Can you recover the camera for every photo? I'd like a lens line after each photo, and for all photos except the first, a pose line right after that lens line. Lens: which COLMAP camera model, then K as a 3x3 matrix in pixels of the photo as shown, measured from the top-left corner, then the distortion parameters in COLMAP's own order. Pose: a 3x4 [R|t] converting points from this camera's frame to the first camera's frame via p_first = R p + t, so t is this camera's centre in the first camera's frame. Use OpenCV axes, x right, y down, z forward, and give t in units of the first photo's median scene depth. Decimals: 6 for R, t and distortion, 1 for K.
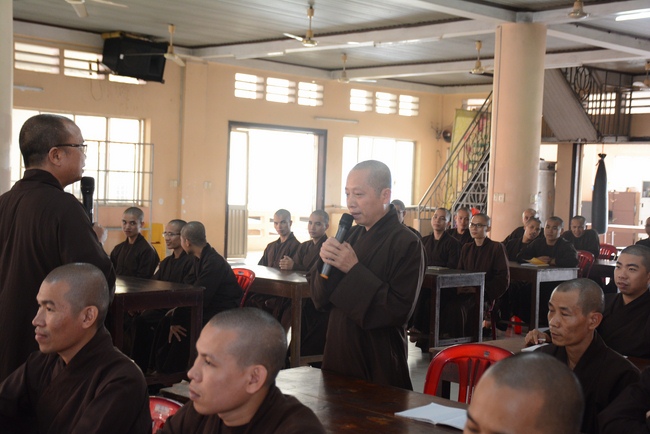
lens RADIAL K [[990.2, 0, 325.0], [0, 990.2, 215.6], [0, 0, 1]] dist [0.229940, 0.000000]
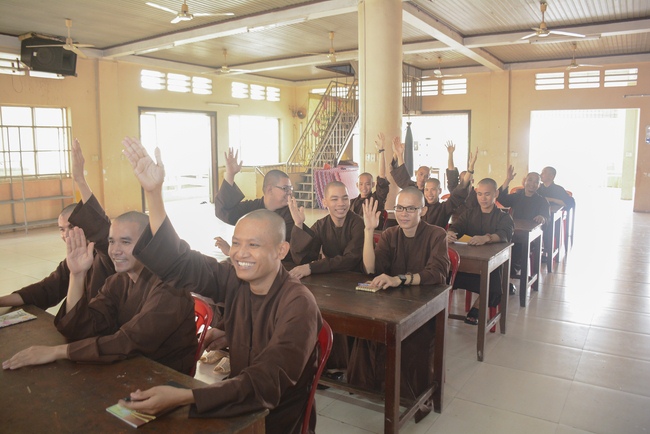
lens RADIAL K [[499.8, 0, 320.9], [0, 499.8, 215.1], [0, 0, 1]] dist [-0.137918, 0.078383]
pose [[0.981321, -0.068592, 0.179731, 0.011939], [0.049937, 0.993075, 0.106343, -0.010509], [-0.185781, -0.095381, 0.977951, 0.308197]]
